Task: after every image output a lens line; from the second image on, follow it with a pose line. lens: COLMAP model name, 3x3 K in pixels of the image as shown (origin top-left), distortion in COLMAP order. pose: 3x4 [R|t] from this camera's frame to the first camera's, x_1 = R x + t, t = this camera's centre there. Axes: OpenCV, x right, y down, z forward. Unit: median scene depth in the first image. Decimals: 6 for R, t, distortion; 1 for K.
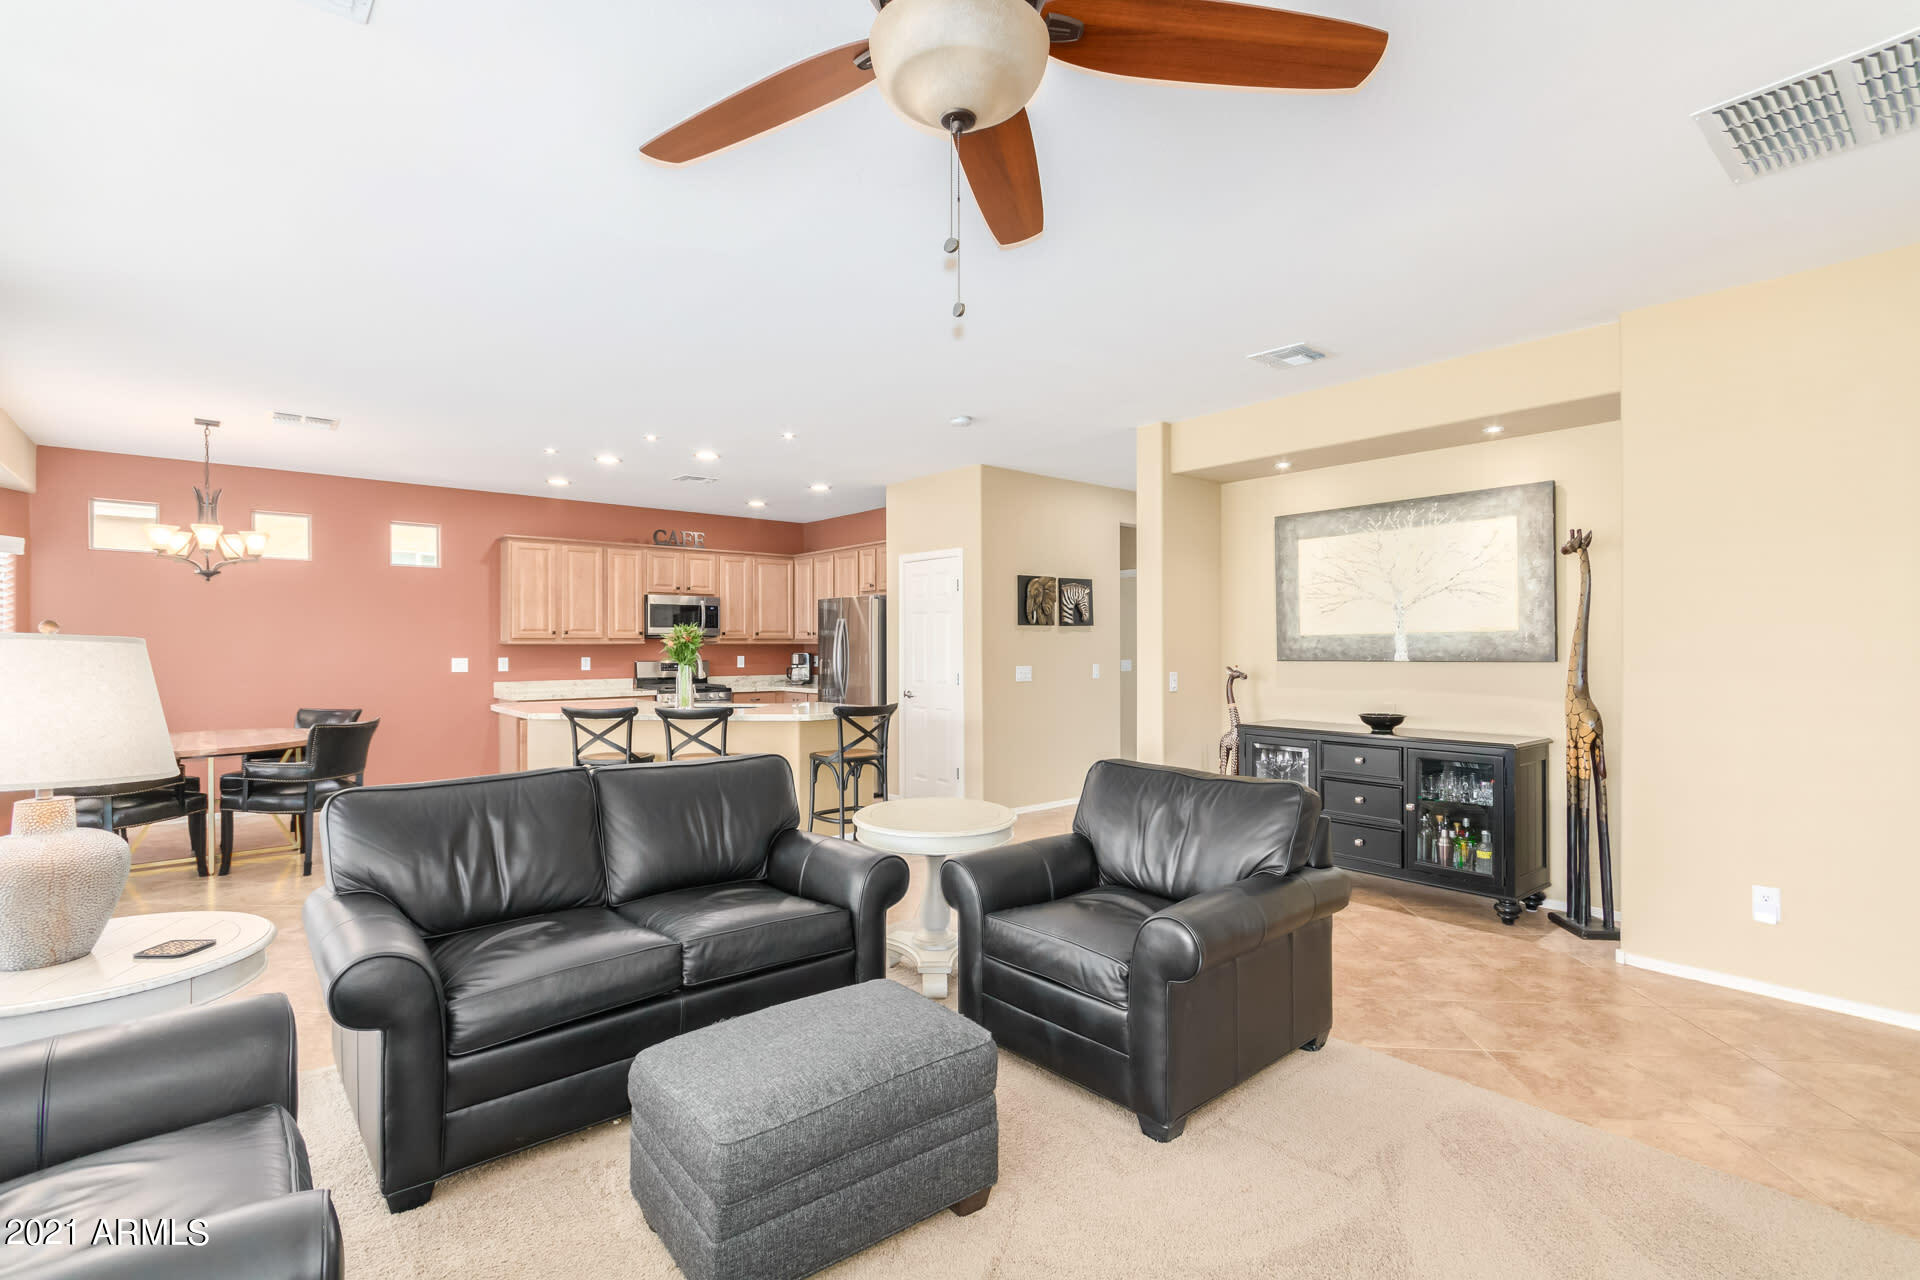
lens RADIAL K [[909.1, 0, 986.2], [0, 909.1, 642.6], [0, 0, 1]] dist [0.001720, 0.003608]
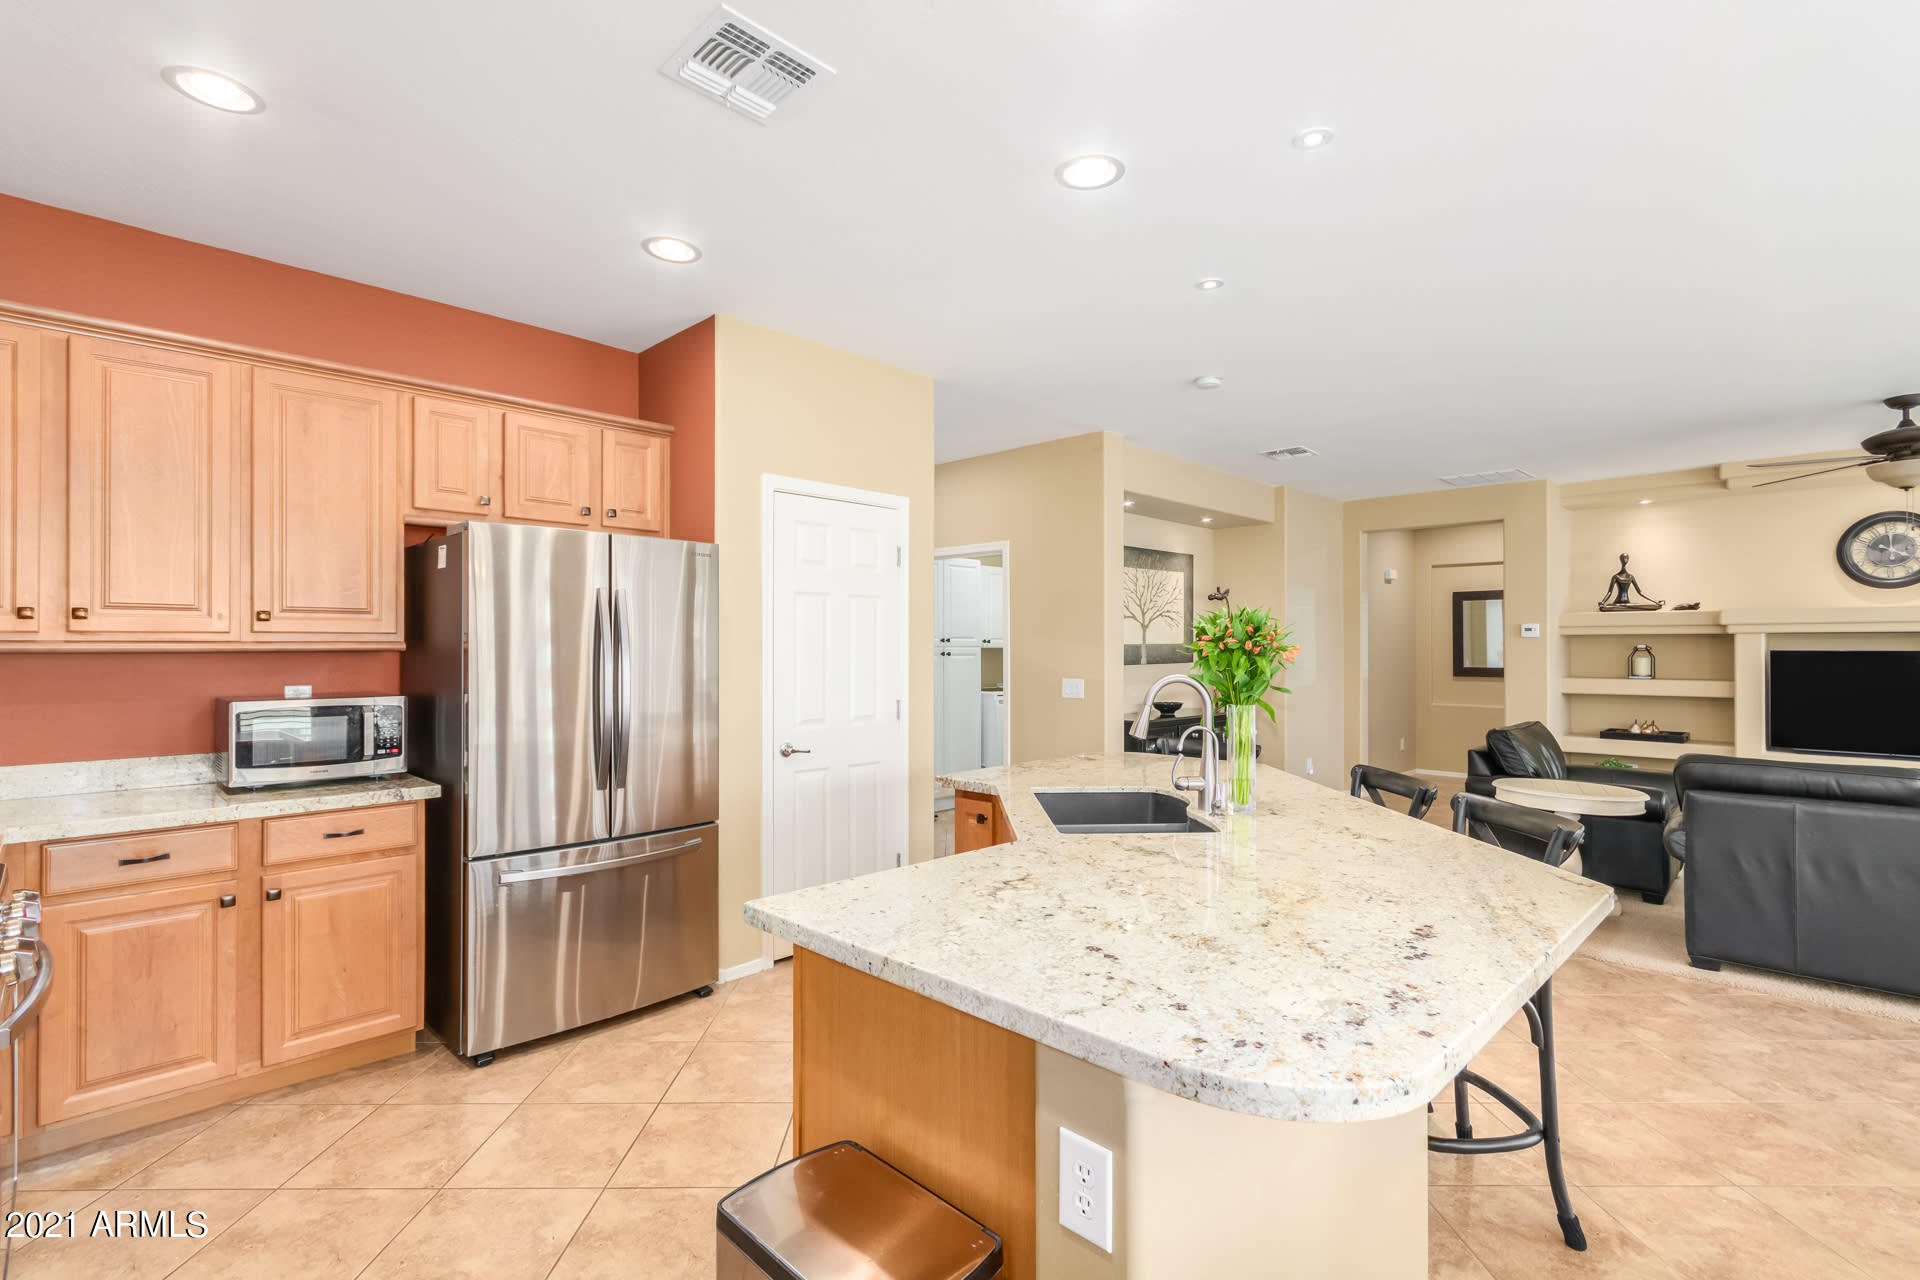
lens RADIAL K [[875.5, 0, 985.1], [0, 875.5, 645.2], [0, 0, 1]] dist [-0.002062, 0.000468]
pose [[-0.079803, 0.006336, 0.996791, -0.540539], [-0.002676, 0.999975, -0.006571, 0.000326], [-0.996807, -0.003192, -0.079784, 0.854856]]
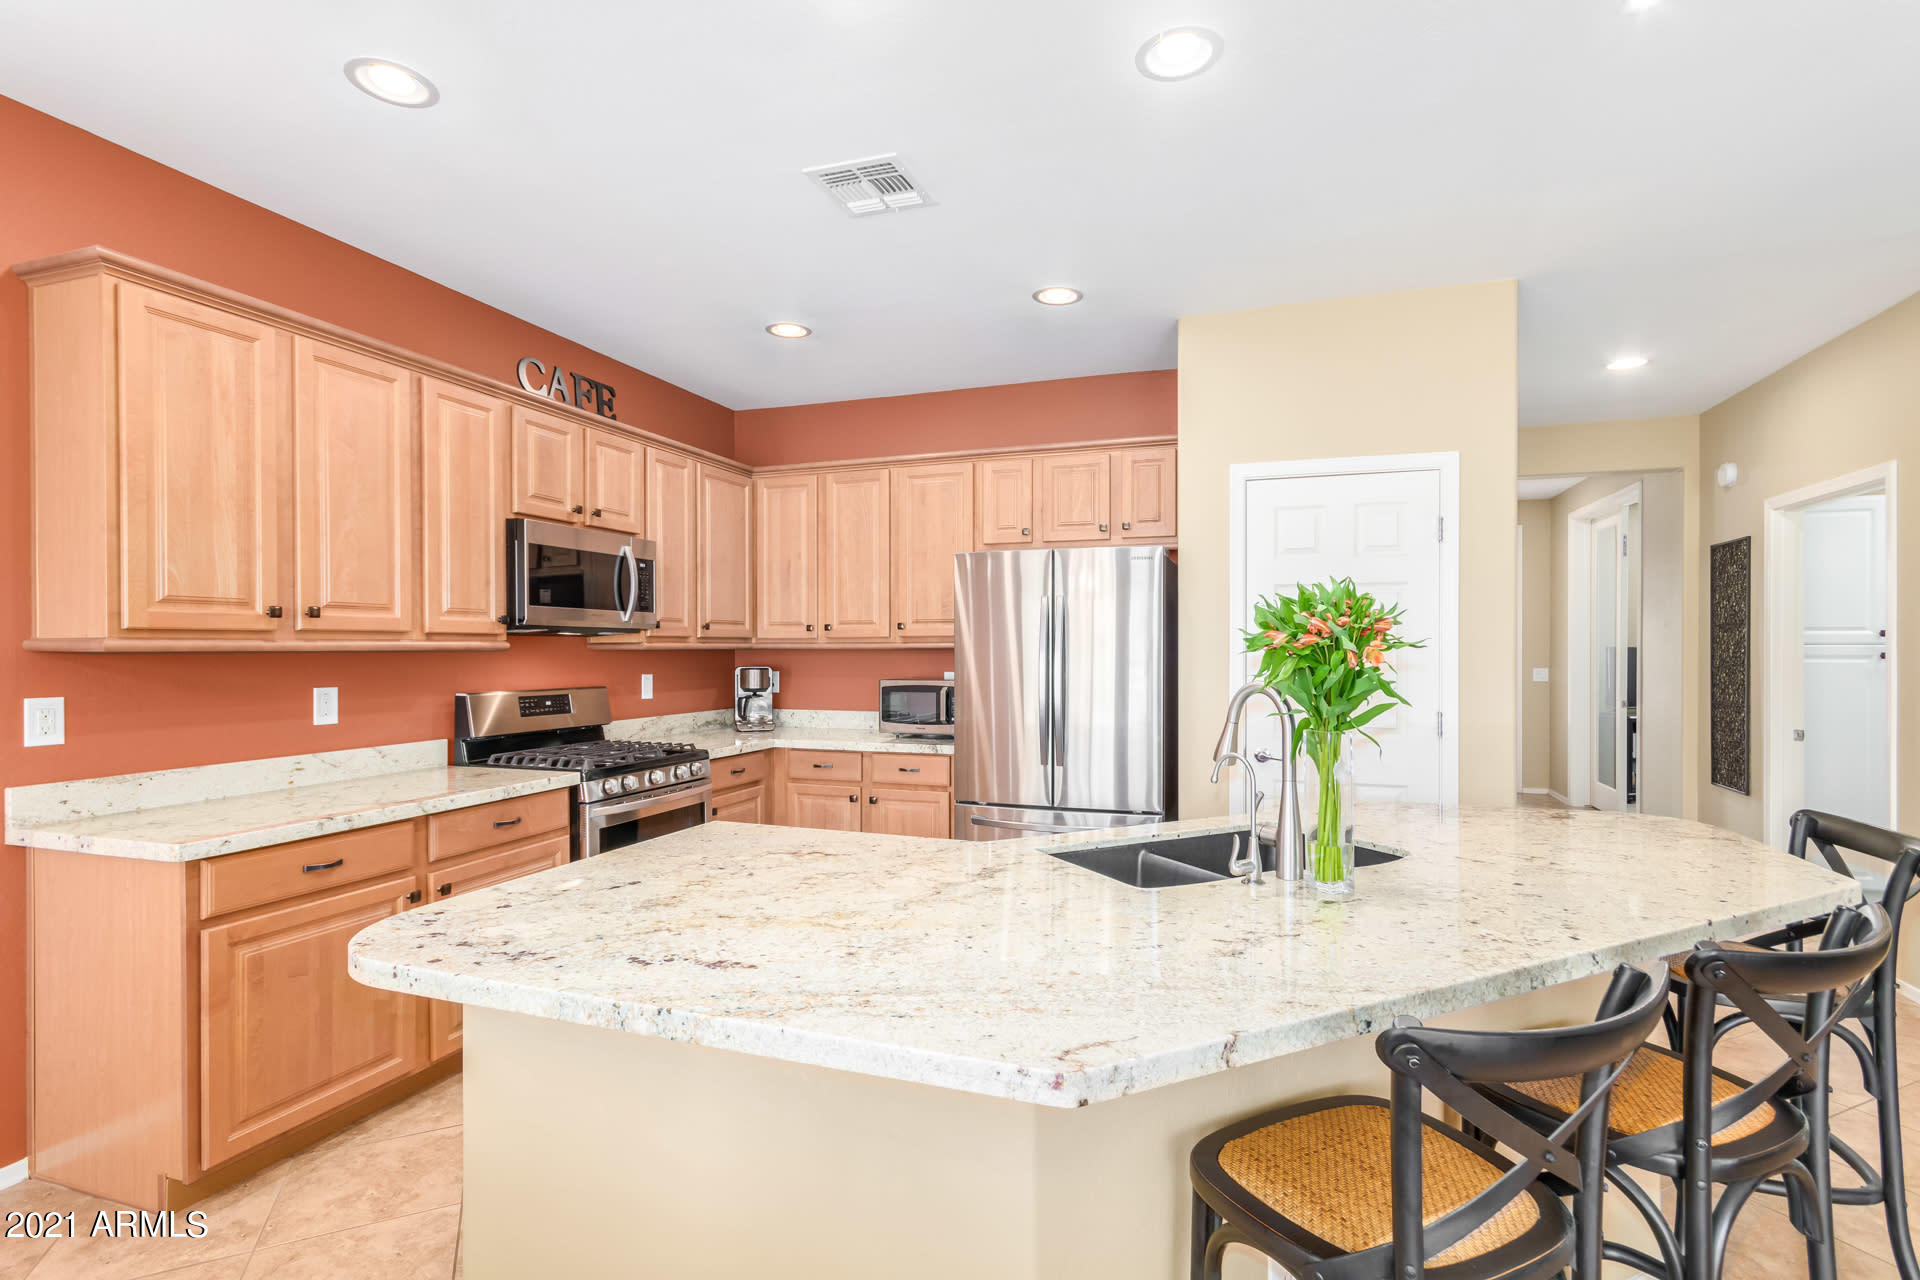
lens RADIAL K [[909.1, 0, 954.6], [0, 909.1, 653.1], [0, 0, 1]] dist [0.001720, 0.003608]
pose [[0.866887, -0.000406, 0.498504, -0.428620], [-0.004087, 0.999960, 0.007920, -0.000604], [-0.498488, -0.008903, 0.866851, 0.614595]]
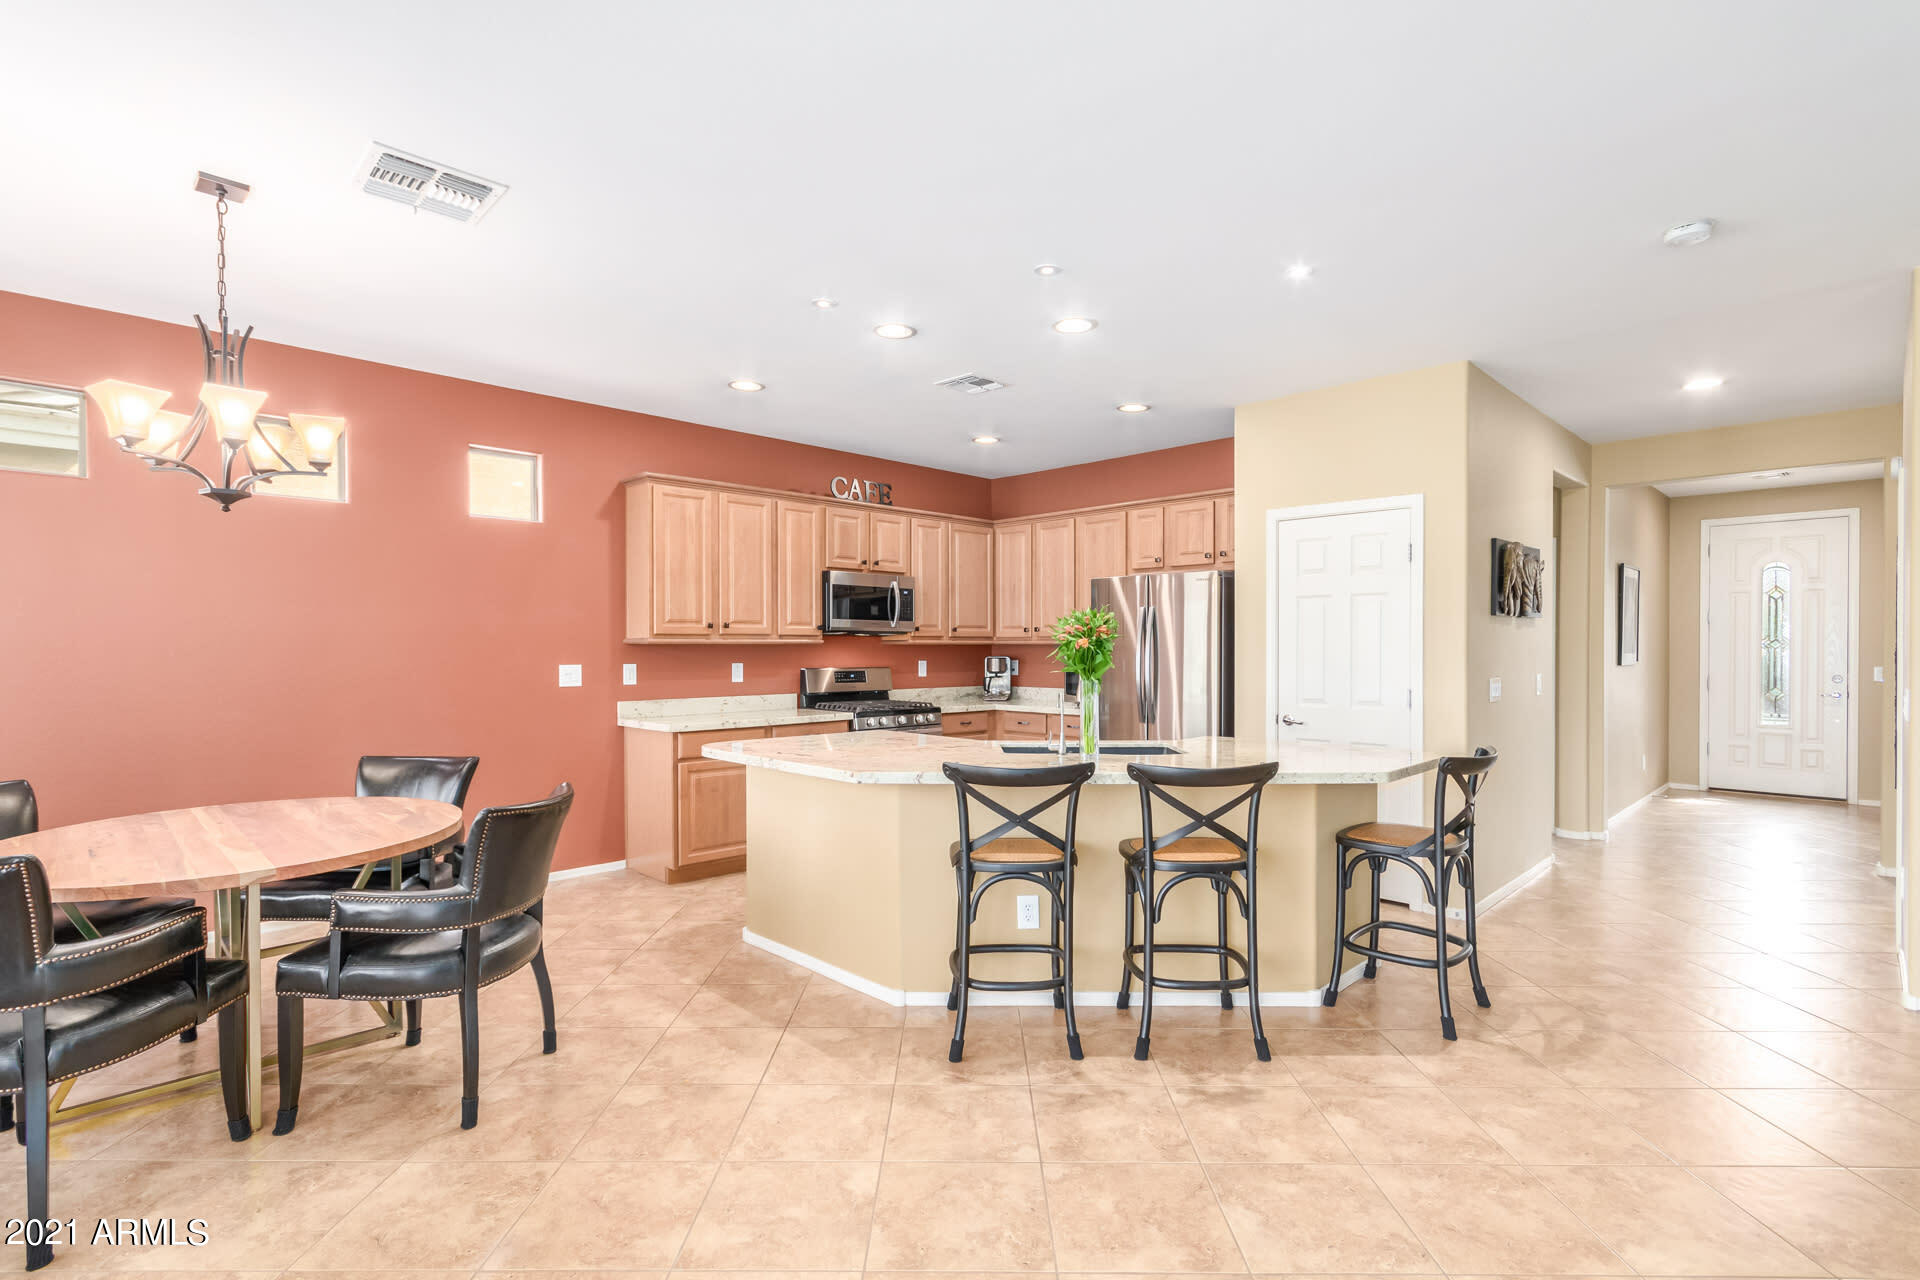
lens RADIAL K [[909.1, 0, 956.3], [0, 909.1, 656.5], [0, 0, 1]] dist [0.001720, 0.003608]
pose [[0.997831, 0.001765, 0.065800, -0.341112], [-0.002628, 0.999912, 0.013031, 0.002145], [-0.065771, -0.013176, 0.997748, 0.333880]]
